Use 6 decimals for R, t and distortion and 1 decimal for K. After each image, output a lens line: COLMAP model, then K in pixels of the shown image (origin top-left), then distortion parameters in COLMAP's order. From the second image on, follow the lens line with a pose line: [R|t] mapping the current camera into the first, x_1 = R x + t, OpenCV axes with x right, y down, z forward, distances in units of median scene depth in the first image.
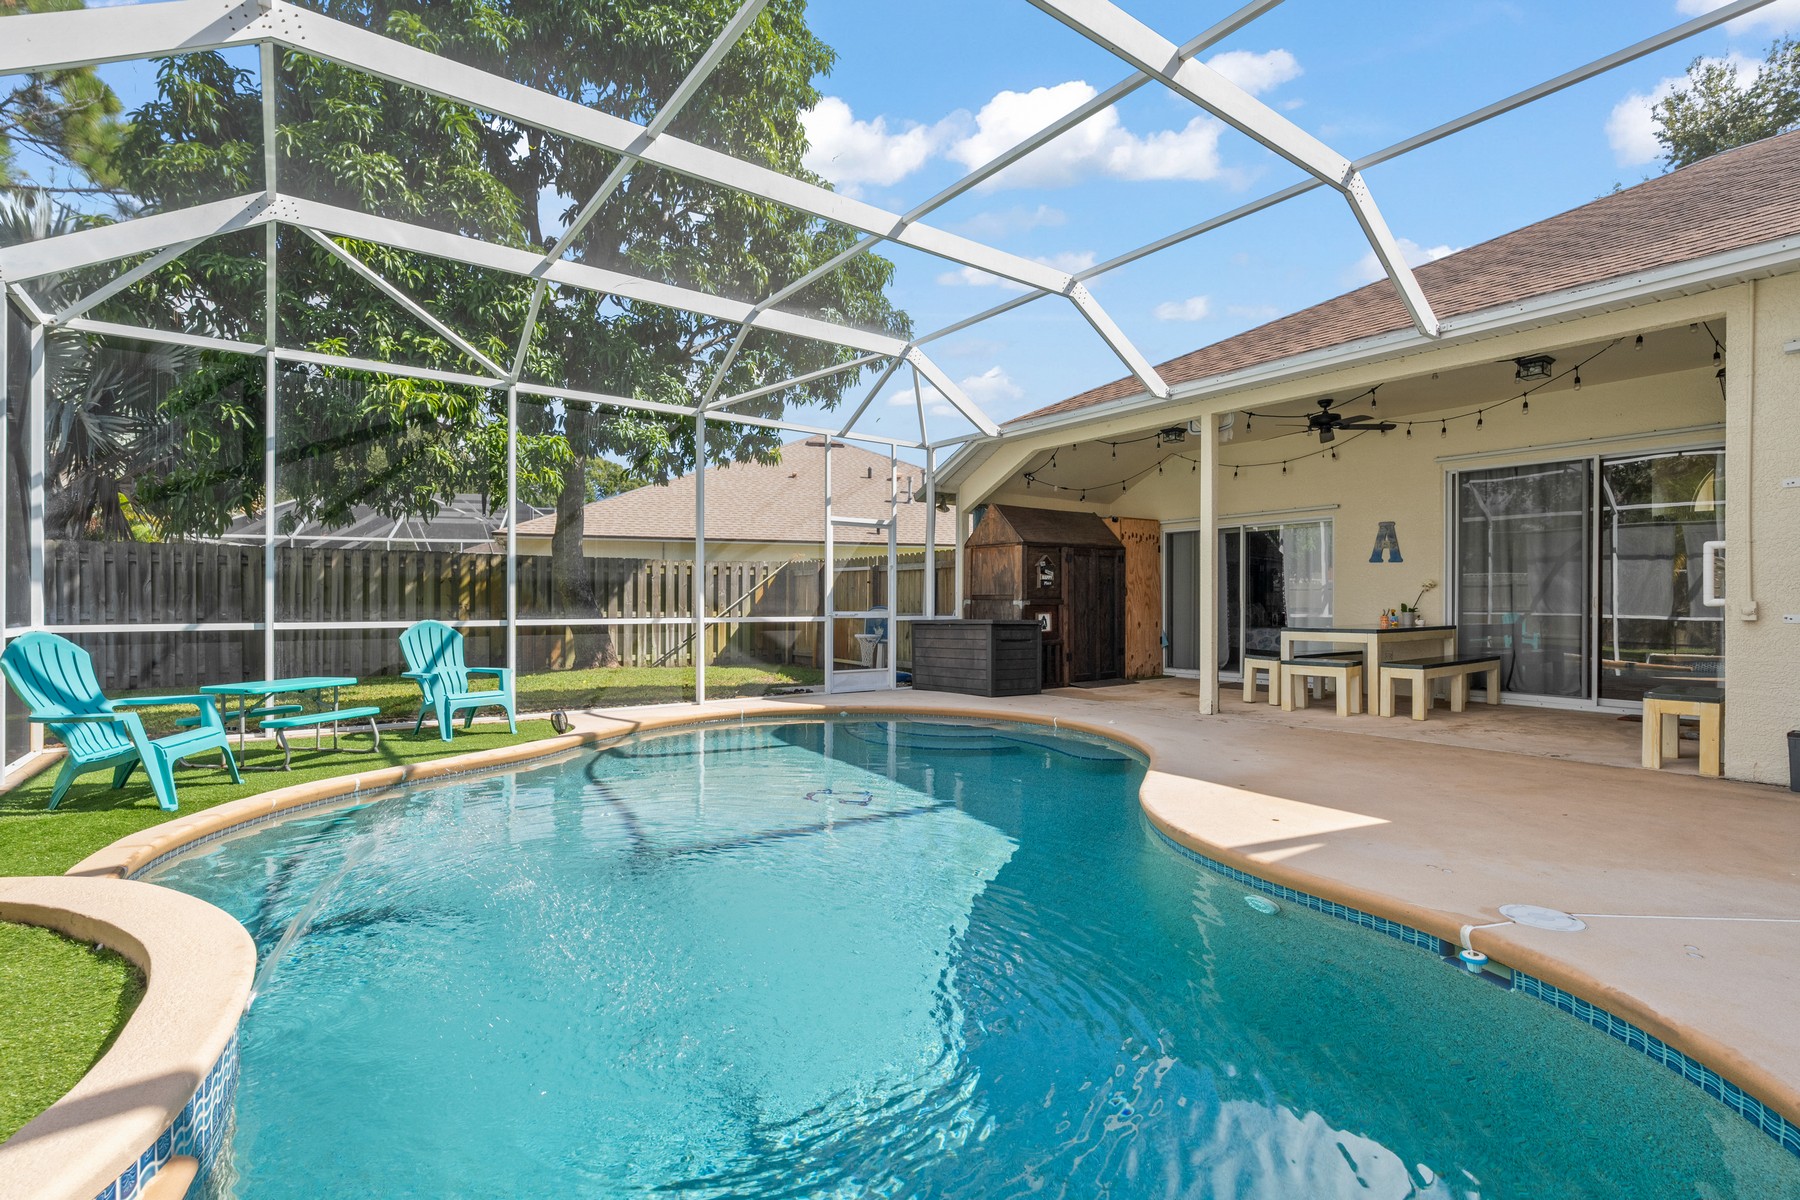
lens RADIAL K [[827.5, 0, 902.3], [0, 827.5, 602.6], [0, 0, 1]] dist [-0.014378, 0.003764]
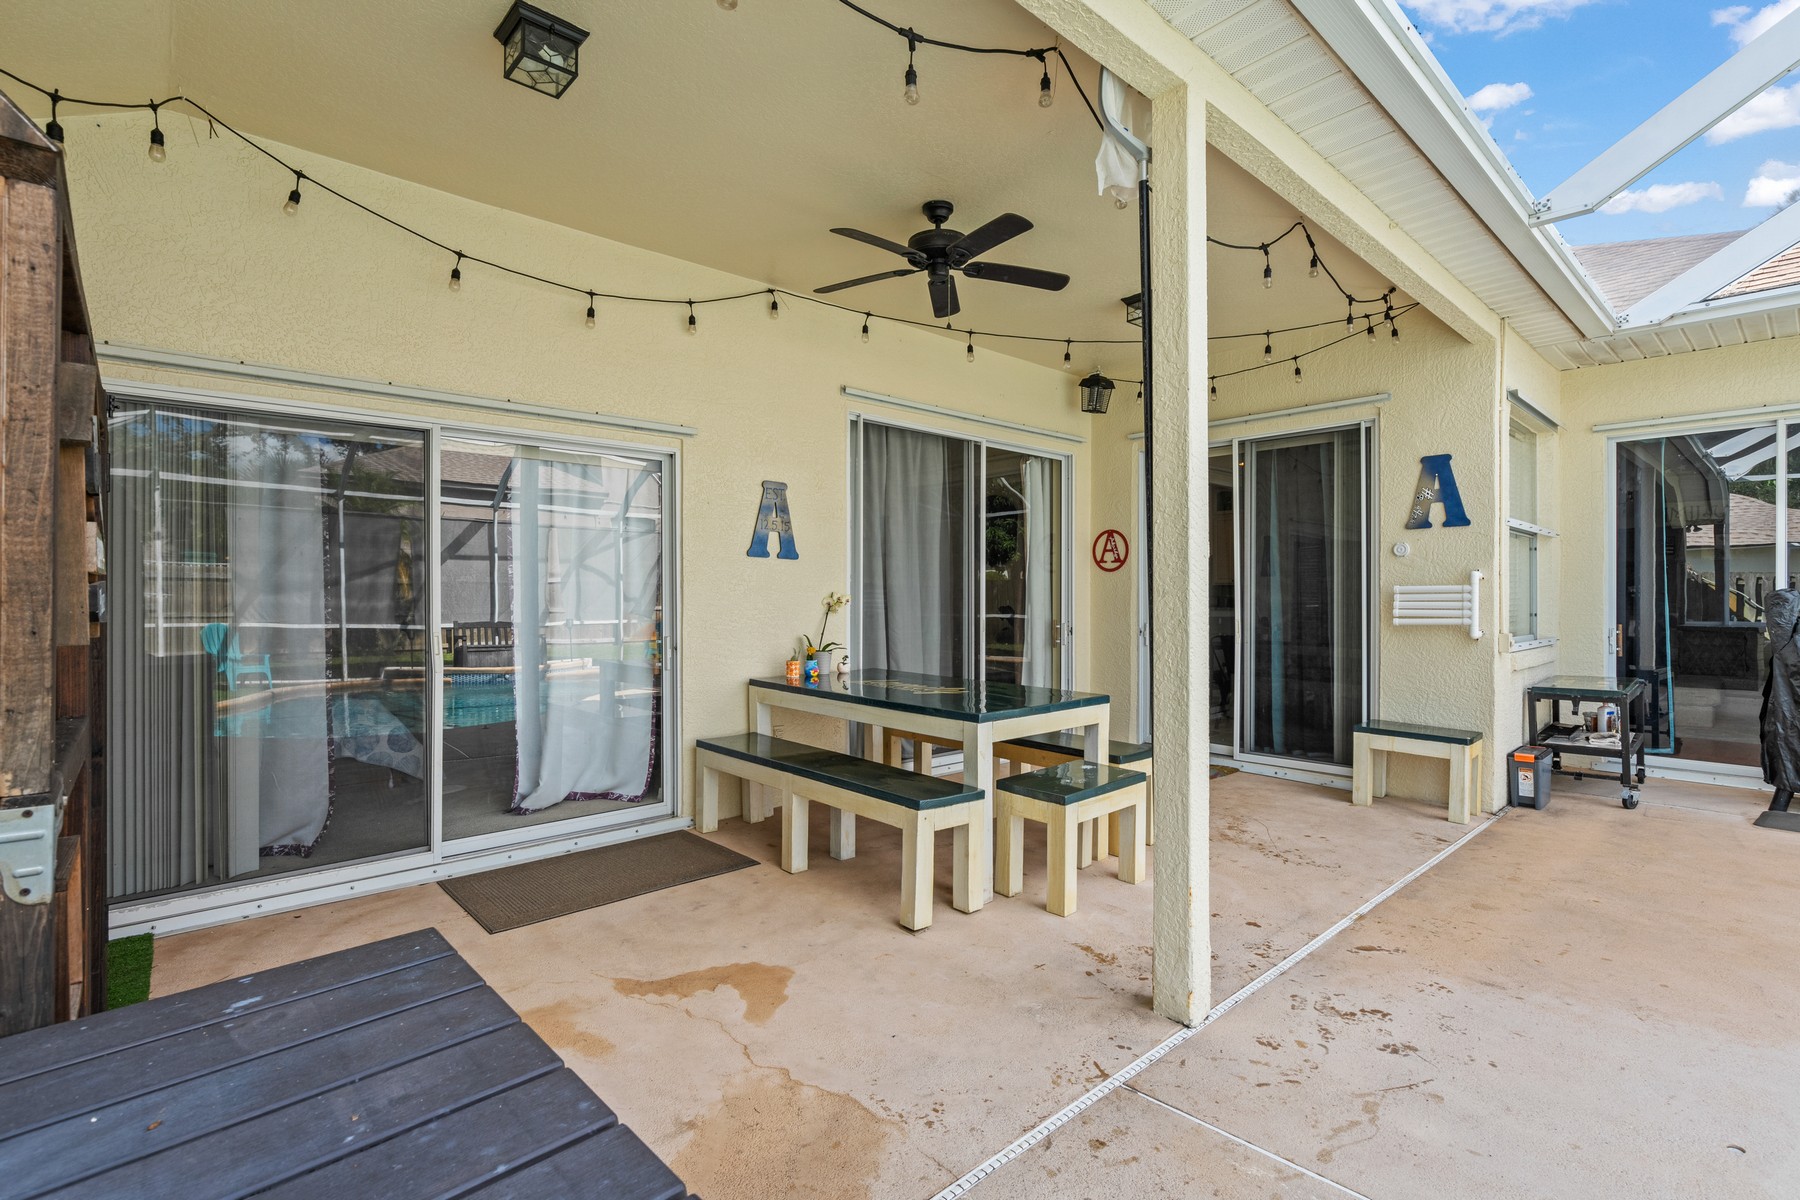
lens RADIAL K [[827.5, 0, 911.2], [0, 827.5, 597.5], [0, 0, 1]] dist [-0.014378, 0.003764]
pose [[-0.091432, -0.005920, 0.995794, 0.051247], [0.000032, 0.999982, 0.005947, -0.025623], [-0.995811, 0.000576, -0.091430, 0.902988]]
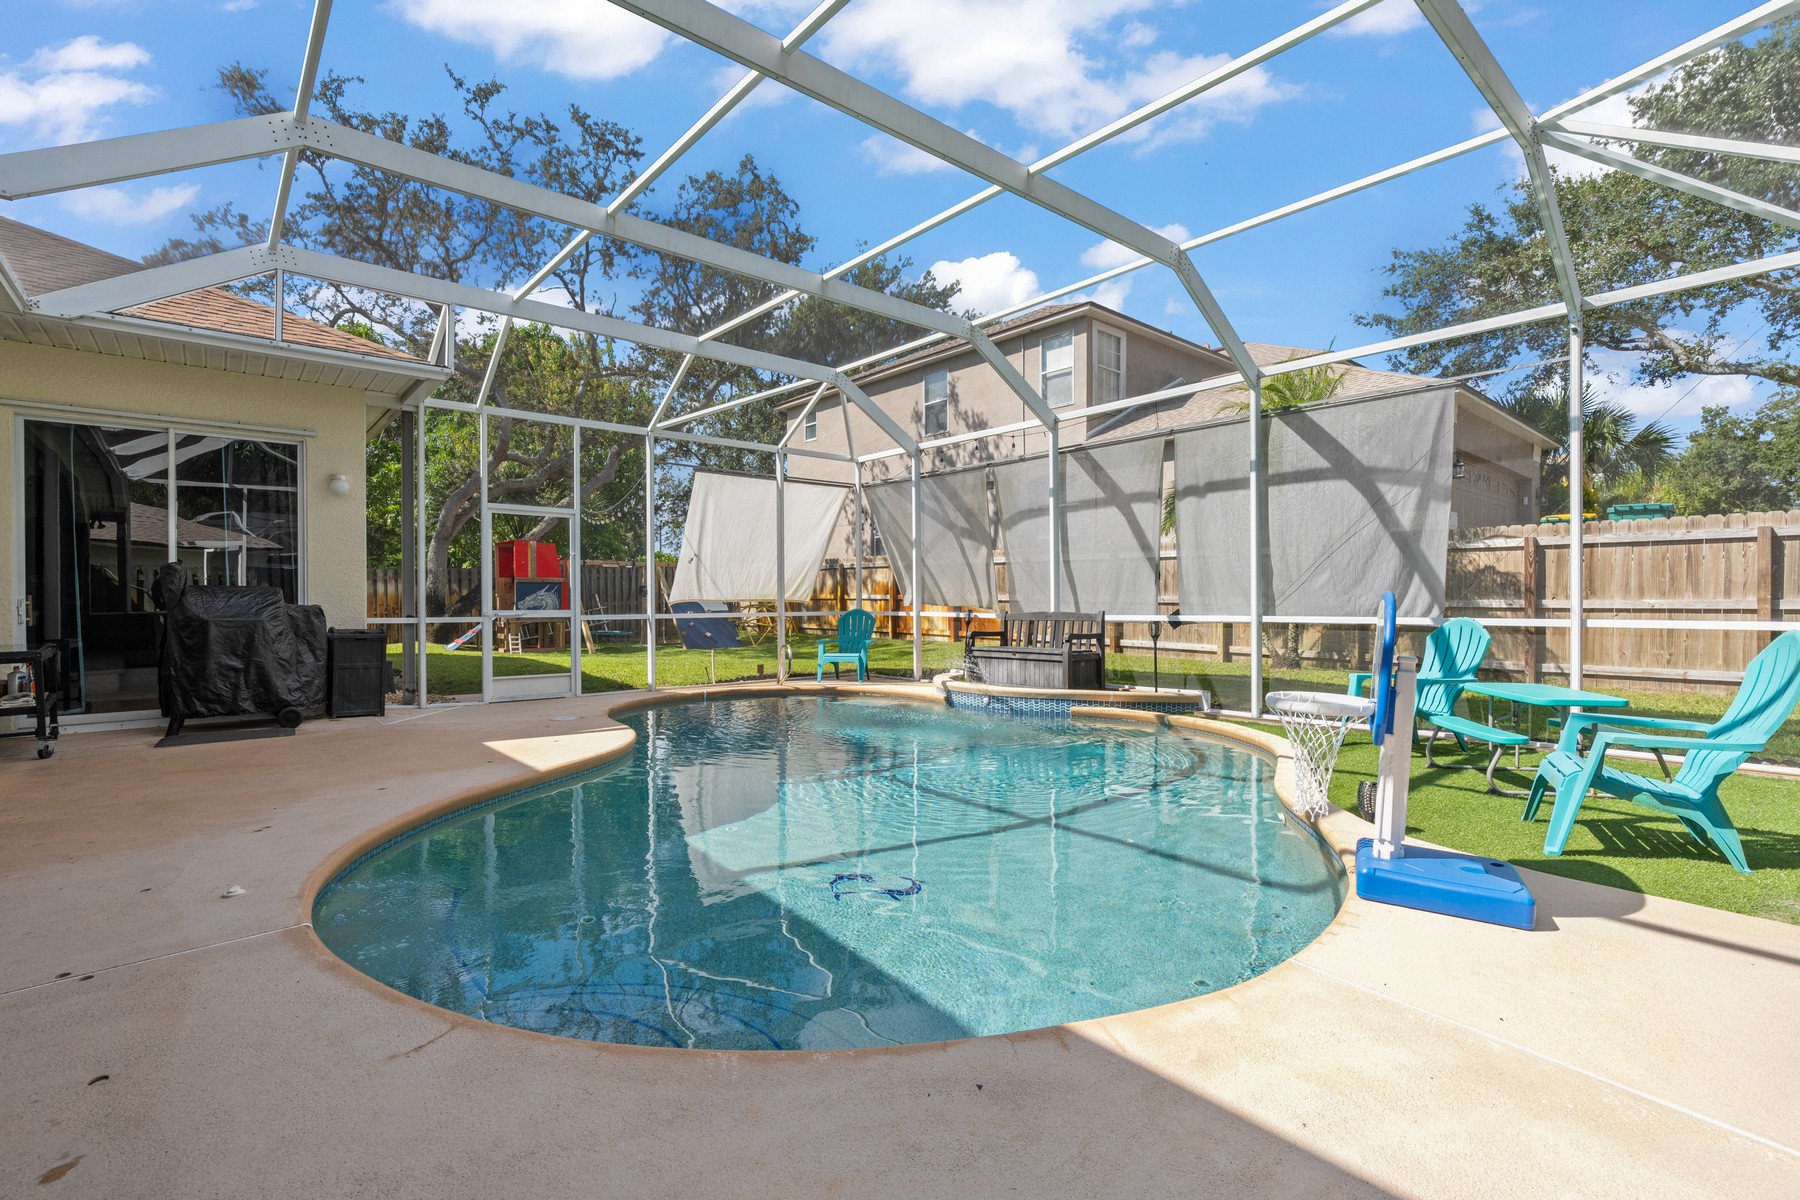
lens RADIAL K [[827.5, 0, 903.8], [0, 827.5, 607.4], [0, 0, 1]] dist [-0.014378, 0.003764]
pose [[-0.998009, 0.001140, -0.063055, -0.021317], [0.000813, 0.999986, 0.005216, 0.003368], [0.063060, 0.005155, -0.997996, 0.992778]]
